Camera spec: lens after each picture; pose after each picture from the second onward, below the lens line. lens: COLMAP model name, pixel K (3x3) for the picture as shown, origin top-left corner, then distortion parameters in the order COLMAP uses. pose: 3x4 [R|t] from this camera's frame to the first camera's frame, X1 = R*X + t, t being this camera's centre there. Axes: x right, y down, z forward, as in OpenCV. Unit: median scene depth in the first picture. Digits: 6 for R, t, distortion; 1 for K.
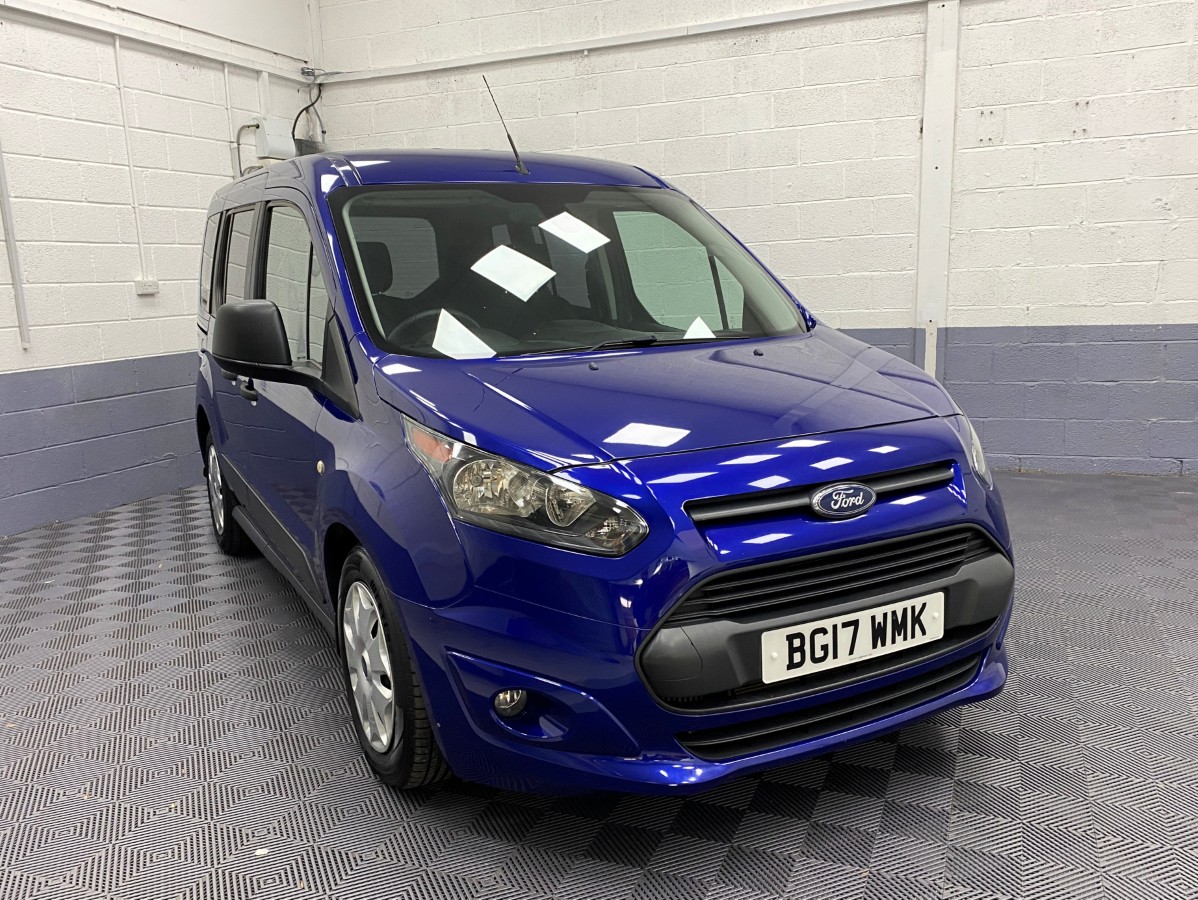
lens RADIAL K [[1002.4, 0, 596.2], [0, 1002.4, 469.9], [0, 0, 1]] dist [0.010780, 0.008671]
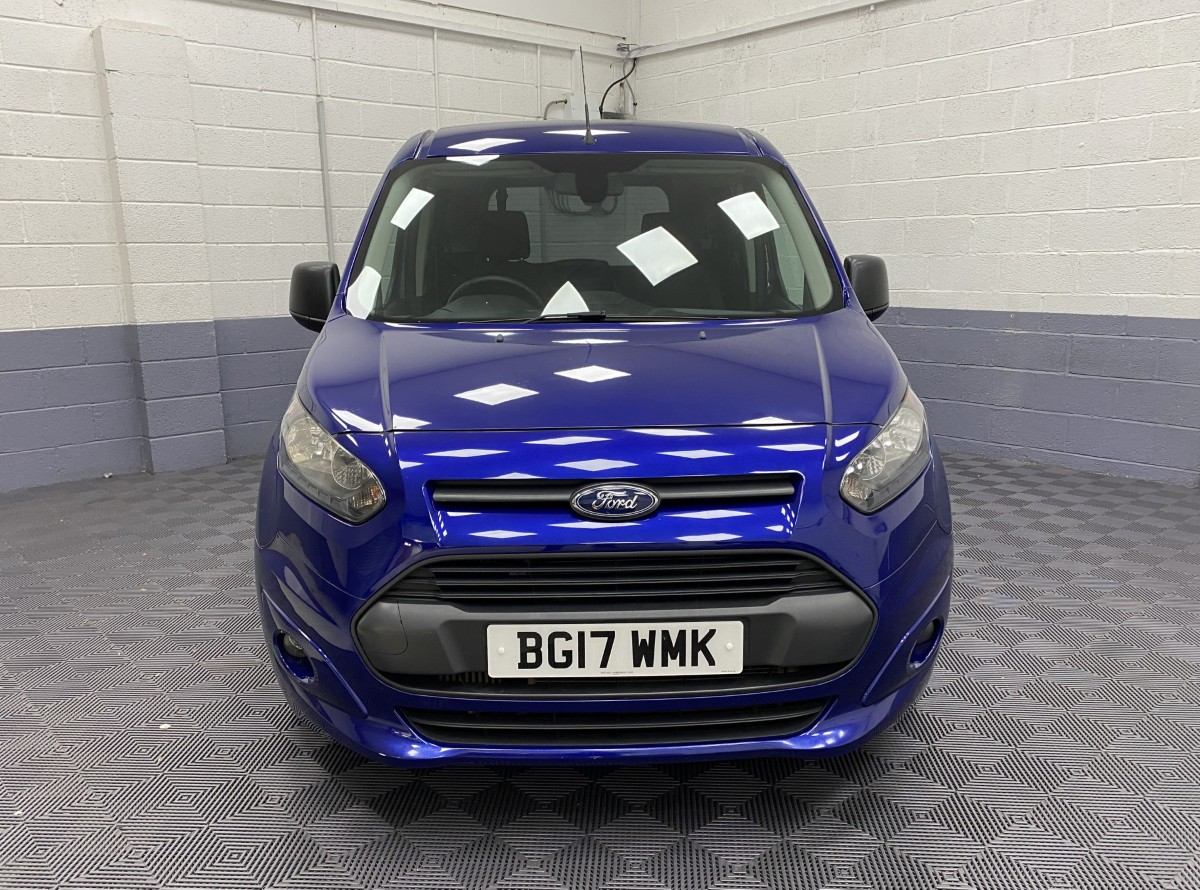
lens RADIAL K [[975.0, 0, 595.2], [0, 975.0, 450.3], [0, 0, 1]] dist [0.025858, -0.004846]
pose [[0.895348, 0.114371, -0.430431, 0.556878], [-0.104861, 0.993430, 0.045843, -0.050987], [0.432846, 0.004090, 0.901459, 0.165692]]
